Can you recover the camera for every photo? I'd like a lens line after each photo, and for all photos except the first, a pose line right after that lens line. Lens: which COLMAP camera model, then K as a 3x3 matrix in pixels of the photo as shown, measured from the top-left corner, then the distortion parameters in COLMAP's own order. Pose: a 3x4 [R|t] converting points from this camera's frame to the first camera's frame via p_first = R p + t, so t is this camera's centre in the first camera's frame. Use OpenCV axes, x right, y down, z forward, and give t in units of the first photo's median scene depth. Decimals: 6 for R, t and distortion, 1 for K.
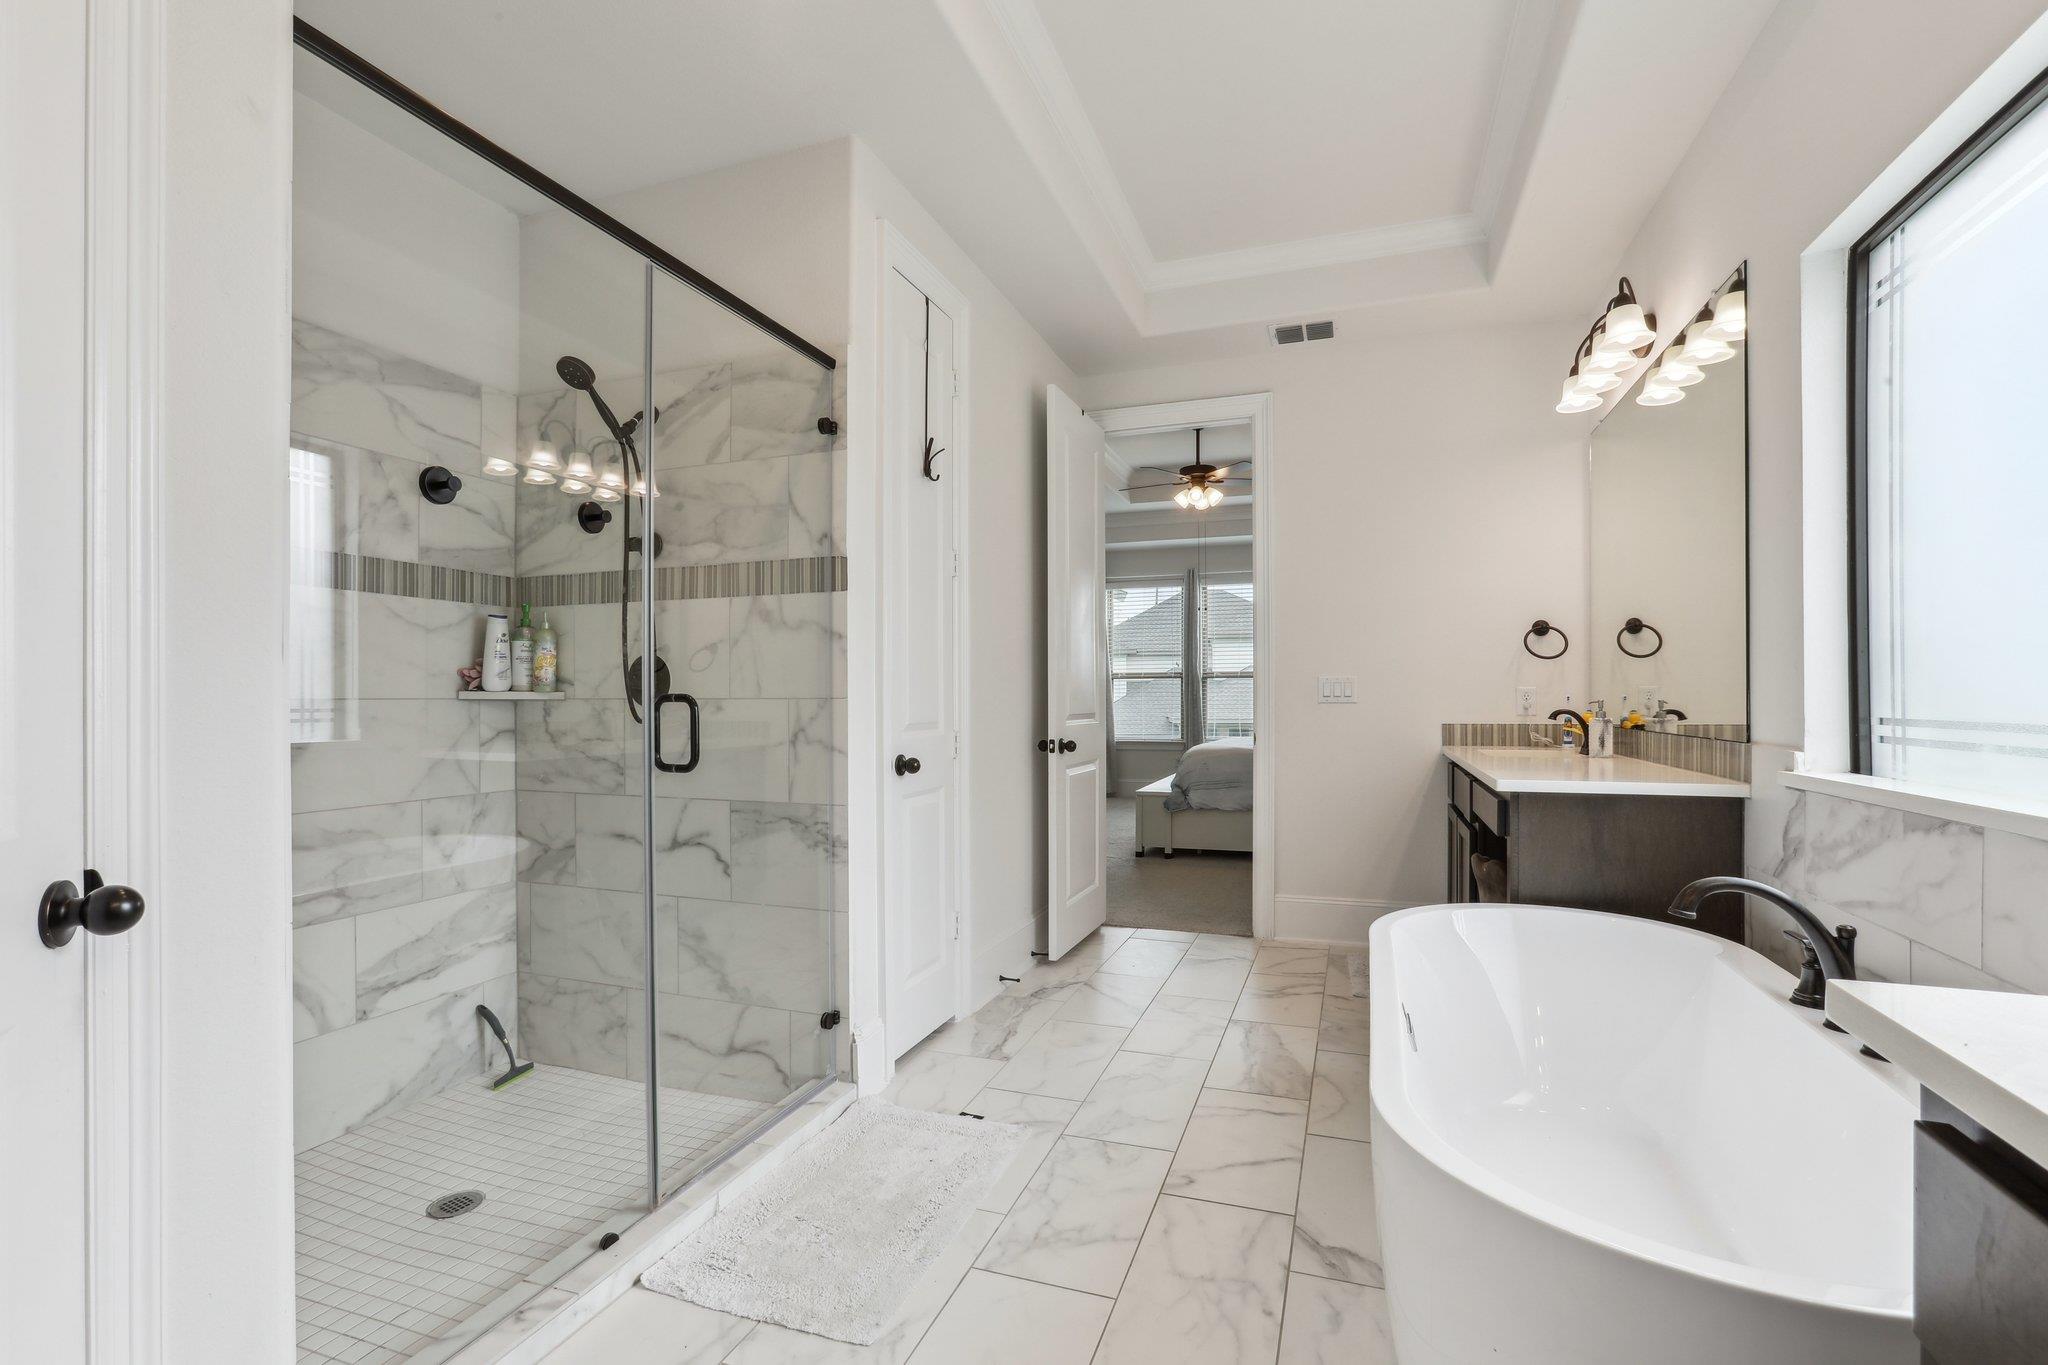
lens RADIAL K [[918.2, 0, 1024.9], [0, 918.2, 688.0], [0, 0, 1]] dist [-0.004558, 0.001557]
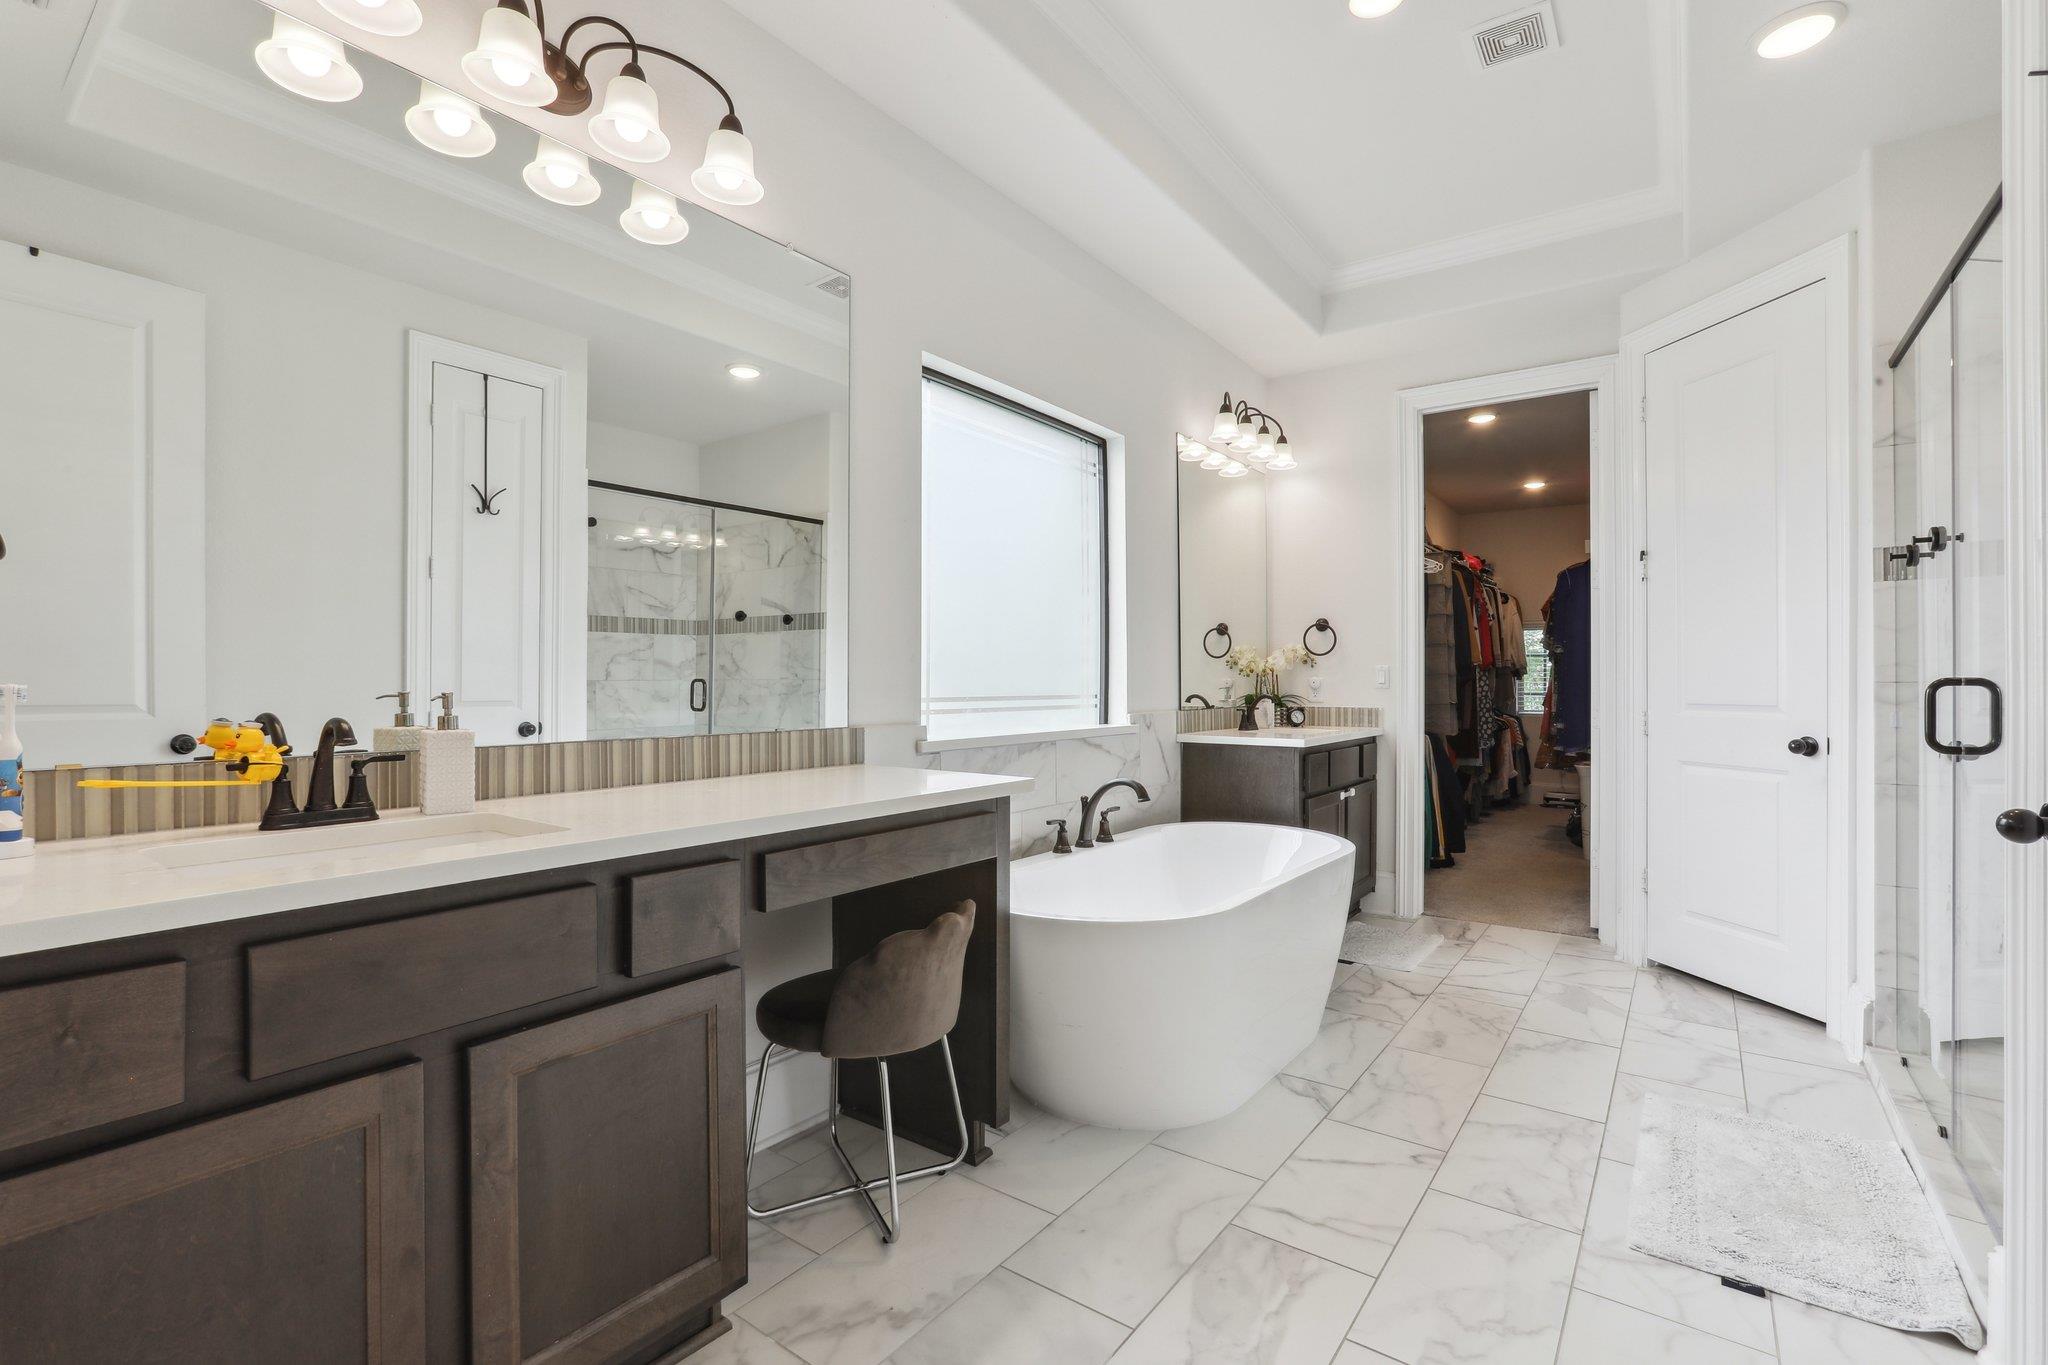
lens RADIAL K [[918.2, 0, 1028.6], [0, 918.2, 685.9], [0, 0, 1]] dist [-0.004558, 0.001557]
pose [[-0.960925, 0.002108, 0.276799, 0.335282], [0.000924, 0.999990, -0.004406, 0.018536], [-0.276806, -0.003978, -0.960918, 2.265334]]
